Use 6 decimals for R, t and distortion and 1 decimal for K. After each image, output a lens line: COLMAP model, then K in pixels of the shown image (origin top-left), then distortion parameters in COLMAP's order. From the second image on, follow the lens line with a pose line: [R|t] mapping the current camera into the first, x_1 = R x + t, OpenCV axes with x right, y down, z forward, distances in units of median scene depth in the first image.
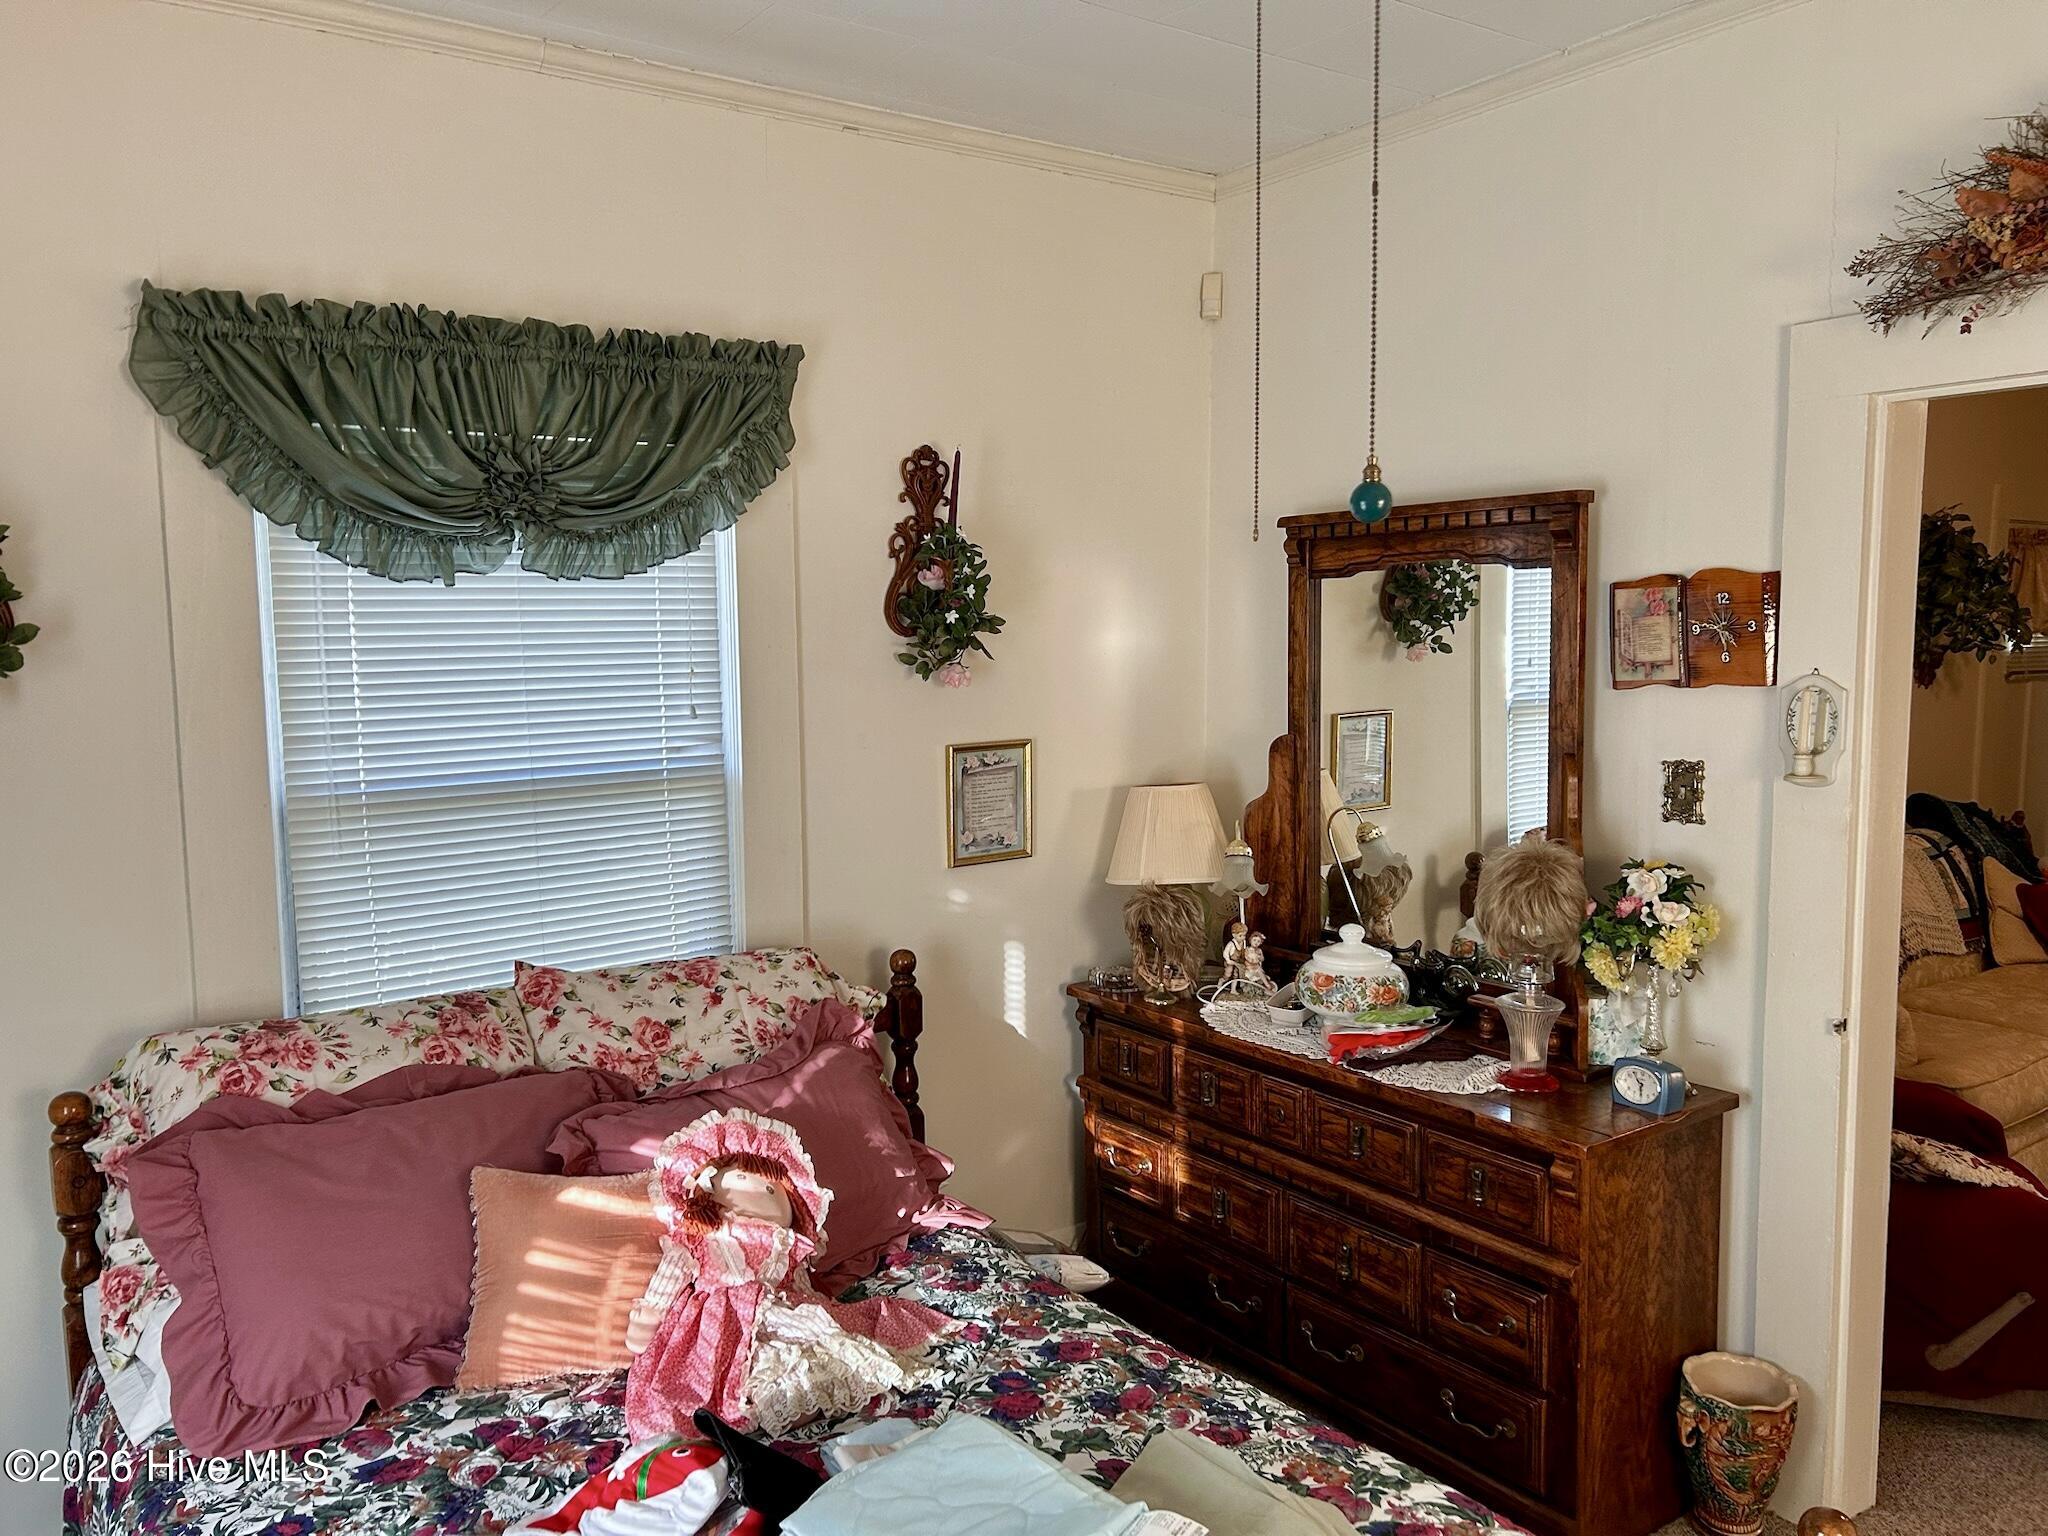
lens RADIAL K [[1554.0, 0, 1029.0], [0, 1554.0, 776.8], [0, 0, 1]] dist [0.095420, -0.101446]
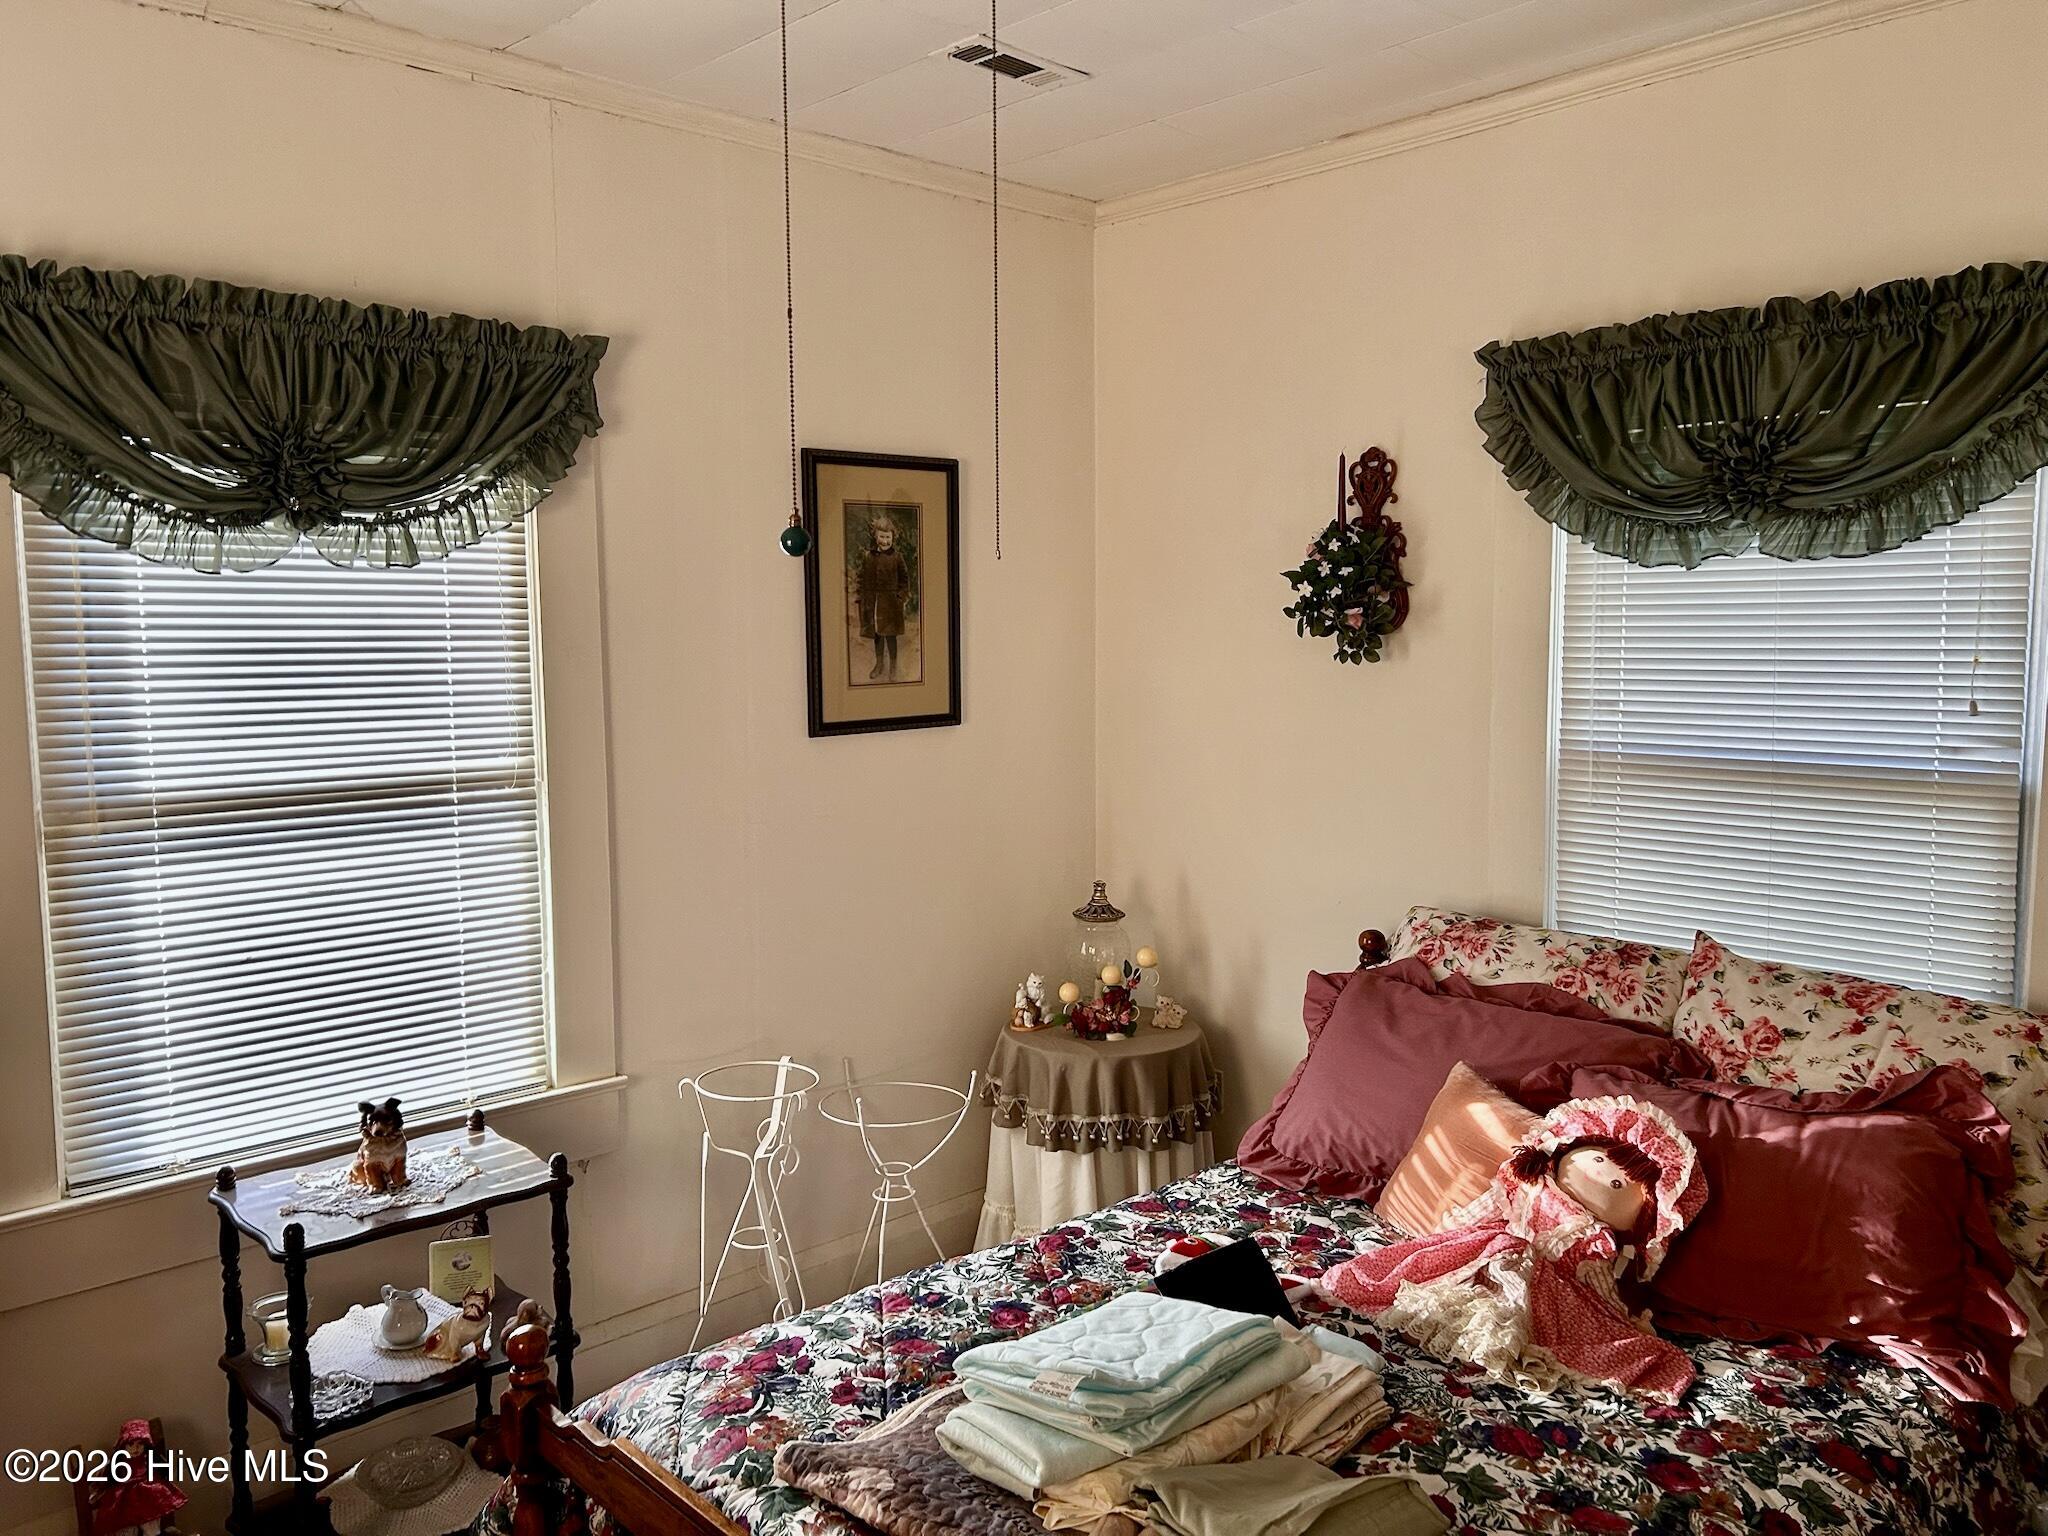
lens RADIAL K [[1554.0, 0, 1029.0], [0, 1554.0, 776.8], [0, 0, 1]] dist [0.095420, -0.101446]
pose [[0.131971, 0.118549, -0.984139, 0.673849], [-0.095656, 0.989712, 0.106393, -0.055661], [0.986627, 0.080098, 0.141953, 0.435613]]
